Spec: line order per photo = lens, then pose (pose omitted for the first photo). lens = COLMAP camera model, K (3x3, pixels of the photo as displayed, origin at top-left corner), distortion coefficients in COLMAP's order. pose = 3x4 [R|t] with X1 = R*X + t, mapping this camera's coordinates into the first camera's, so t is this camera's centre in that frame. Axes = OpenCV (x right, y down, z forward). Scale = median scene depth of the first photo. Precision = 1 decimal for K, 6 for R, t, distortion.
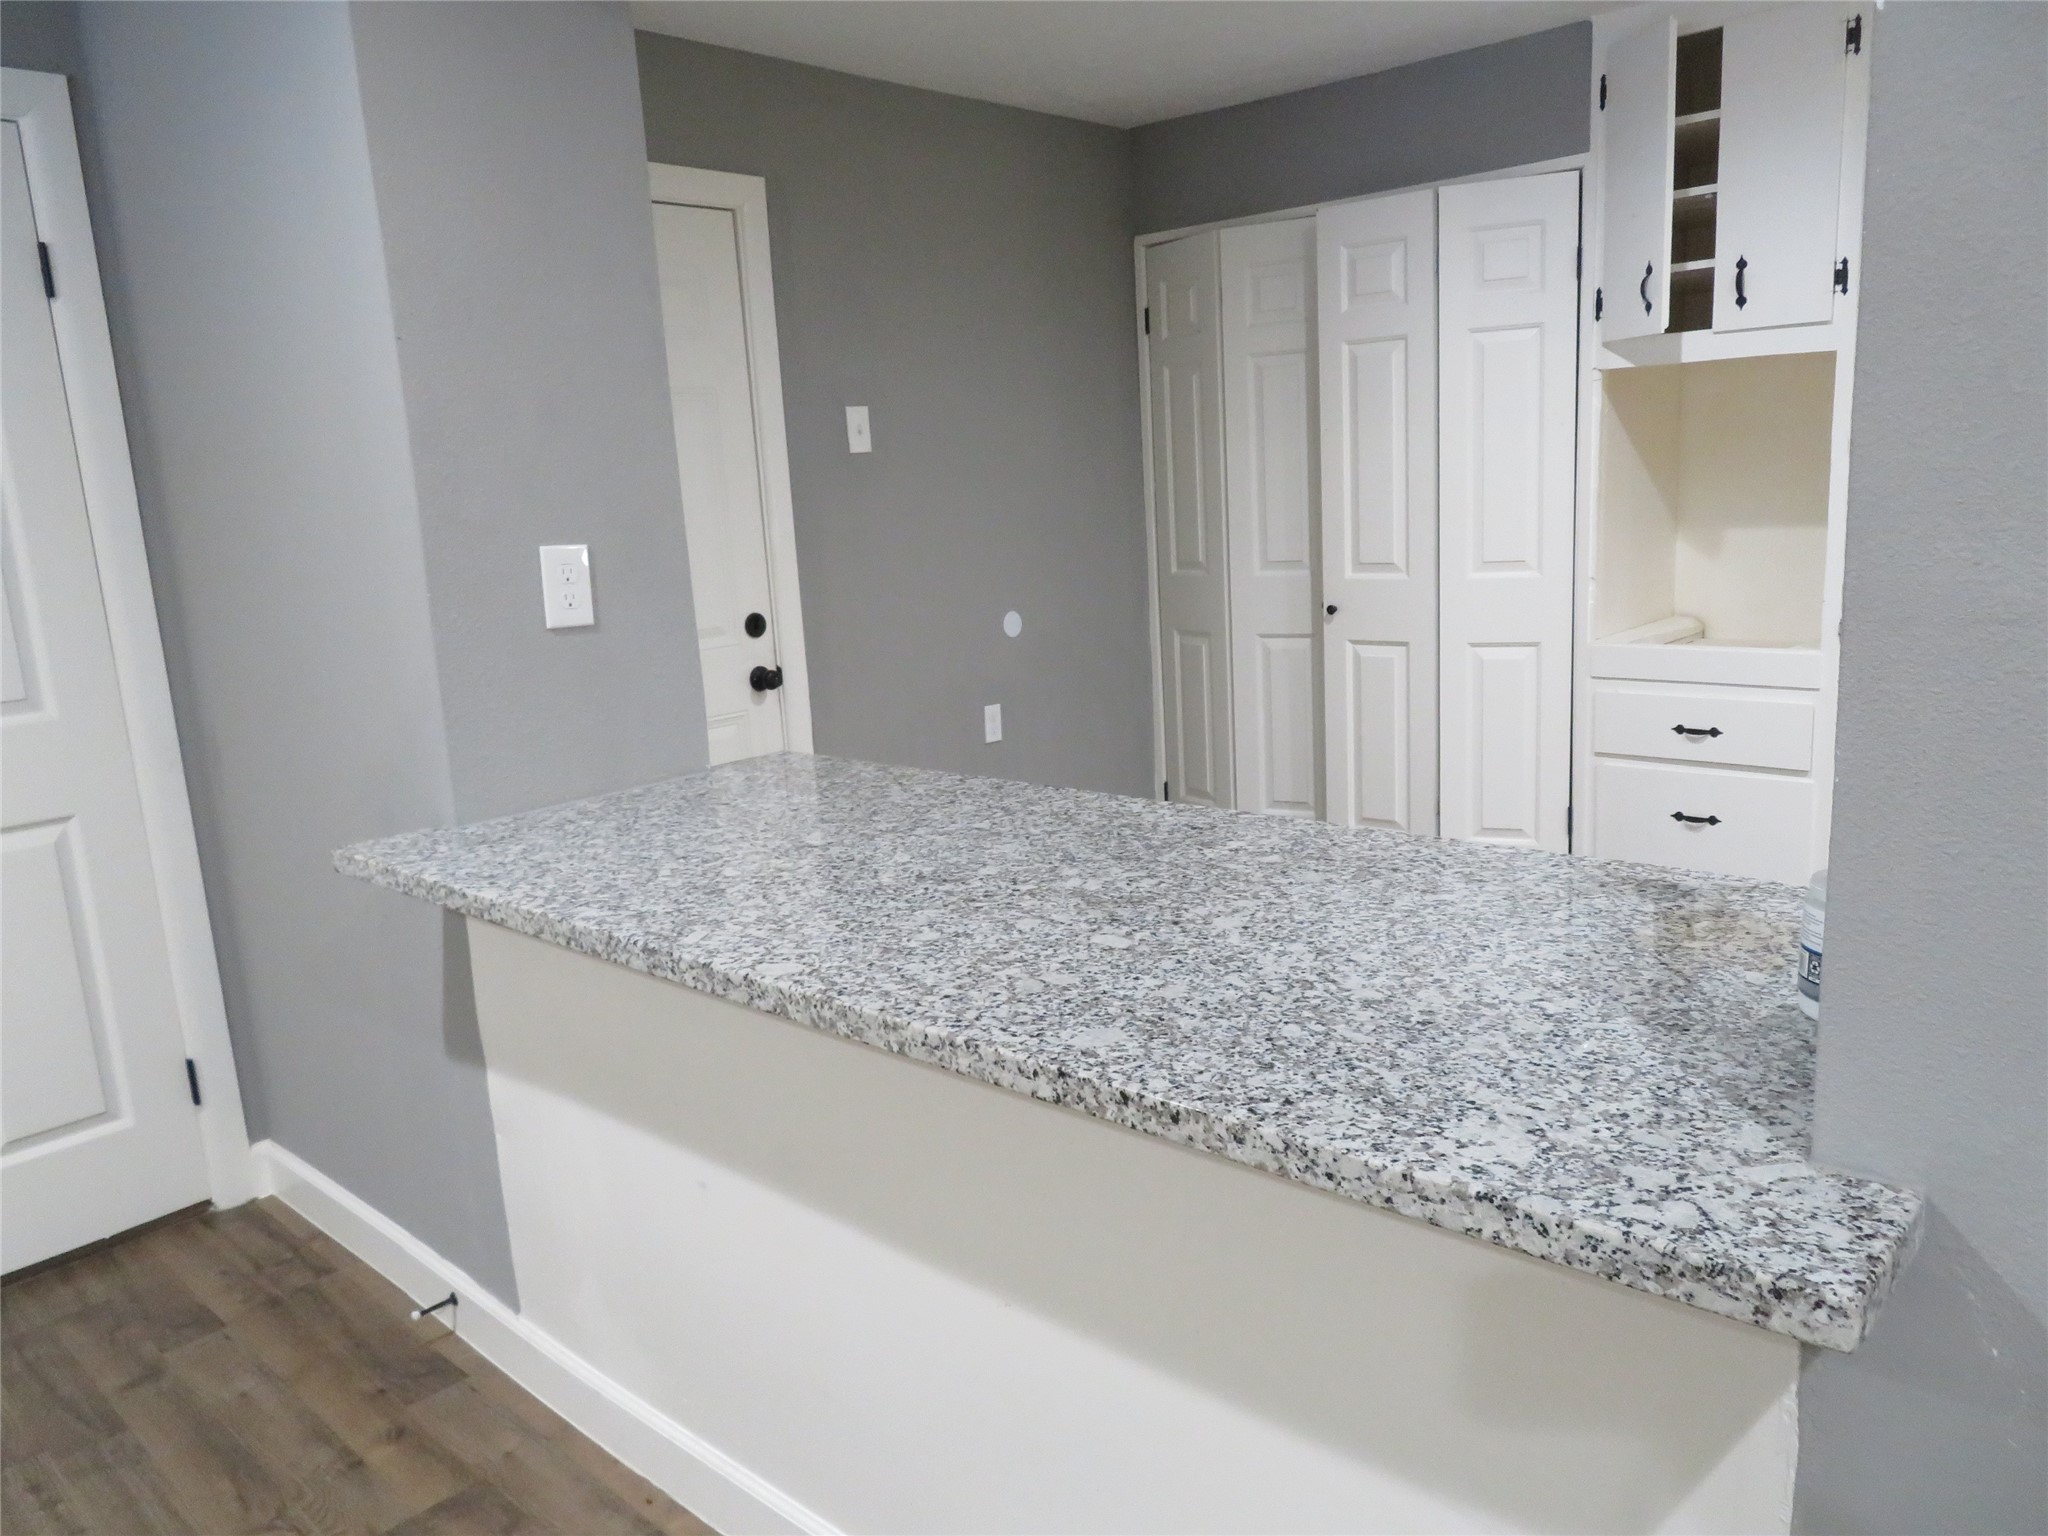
lens RADIAL K [[1471.6, 0, 1021.3], [0, 1471.6, 773.5], [0, 0, 1]] dist [-0.008254, 0.002746]
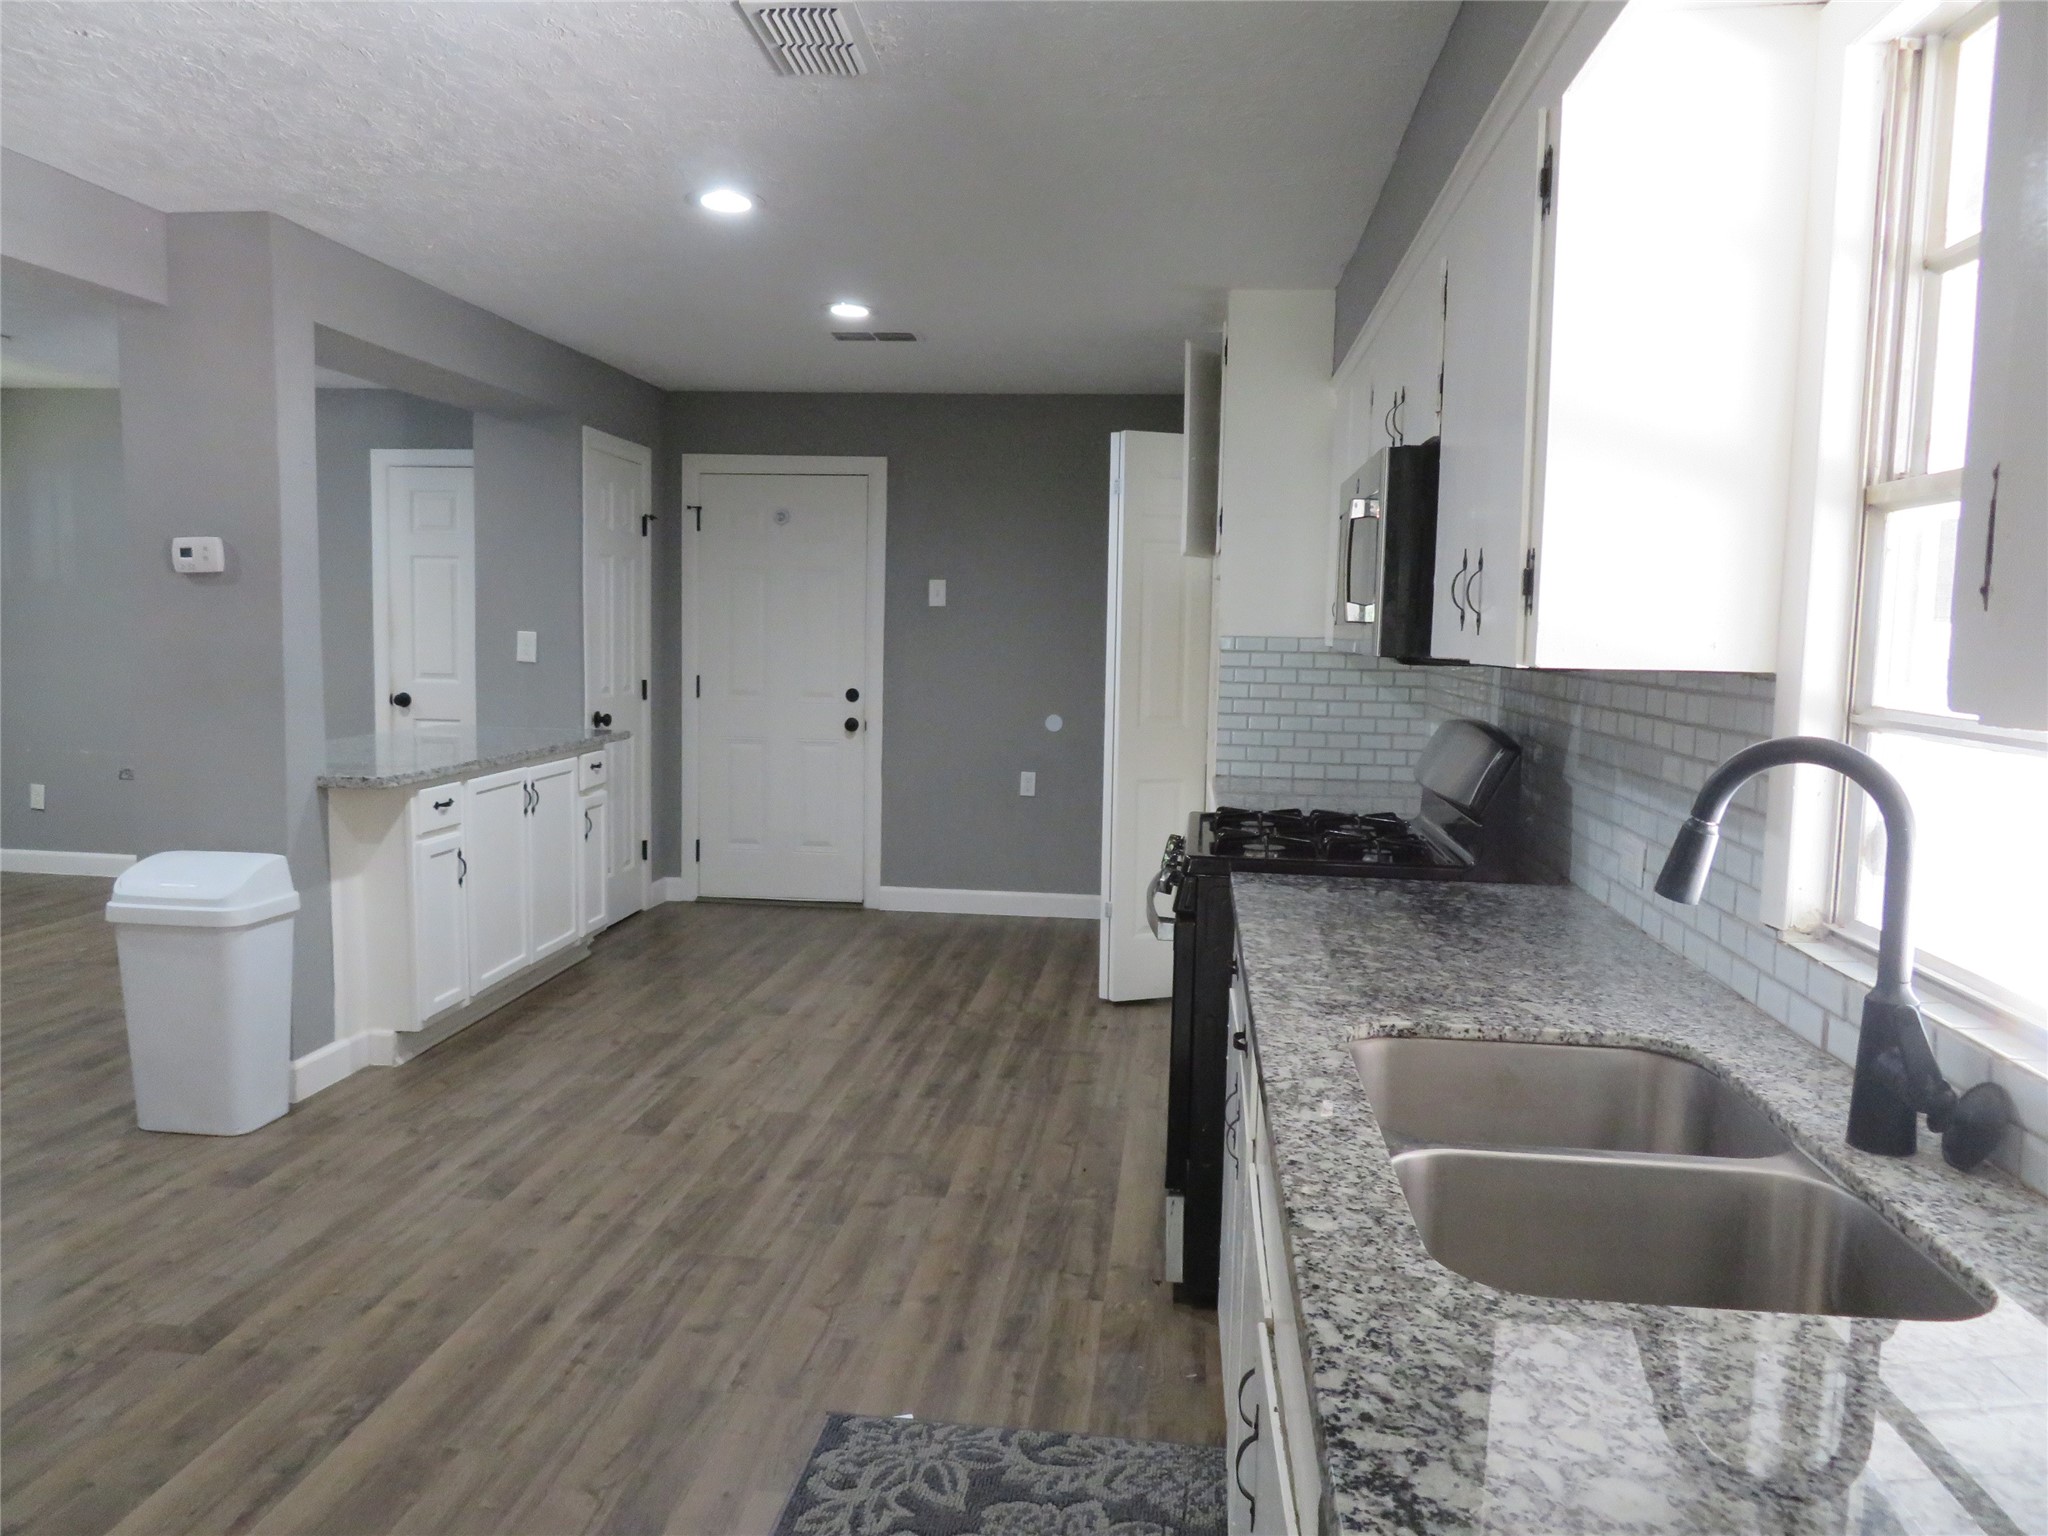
lens RADIAL K [[1471.6, 0, 1023.4], [0, 1471.6, 769.4], [0, 0, 1]] dist [-0.008254, 0.002746]
pose [[0.593549, 0.147425, -0.791180, 1.545963], [-0.213977, 0.976603, 0.021449, -0.104839], [0.775831, 0.156564, 0.611208, 0.068661]]
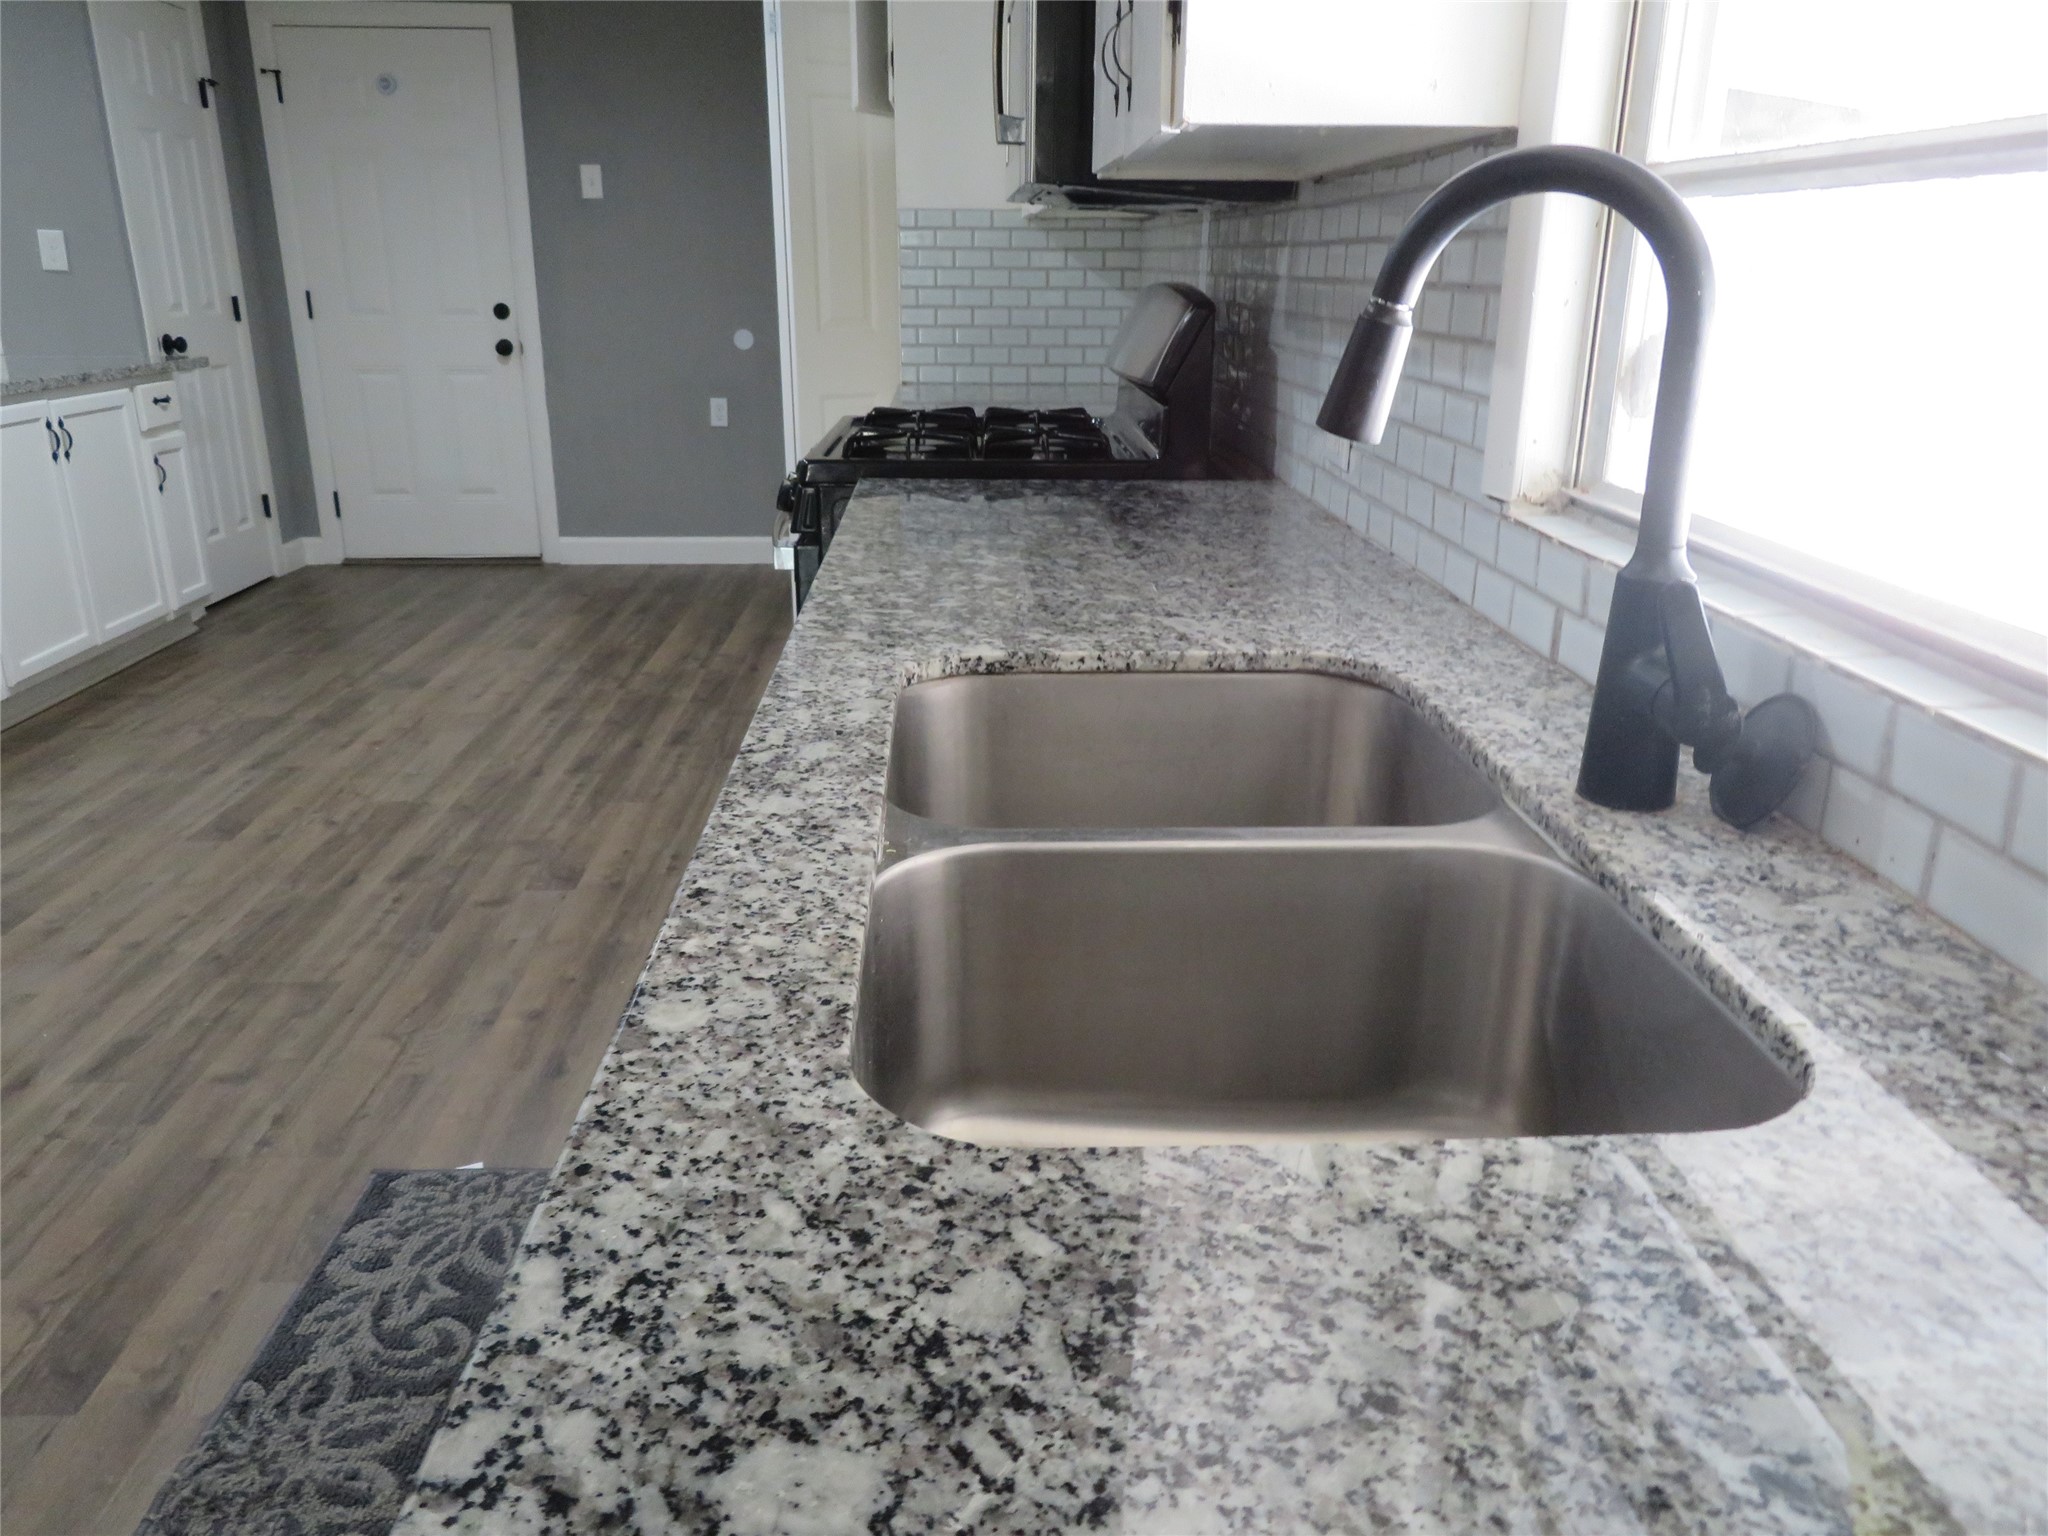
lens RADIAL K [[1471.6, 0, 1023.2], [0, 1471.6, 770.0], [0, 0, 1]] dist [-0.008254, 0.002746]
pose [[0.711444, 0.286000, -0.641912, 1.475571], [-0.186371, 0.957518, 0.220057, -0.088997], [0.677579, -0.036924, 0.734522, 0.240500]]
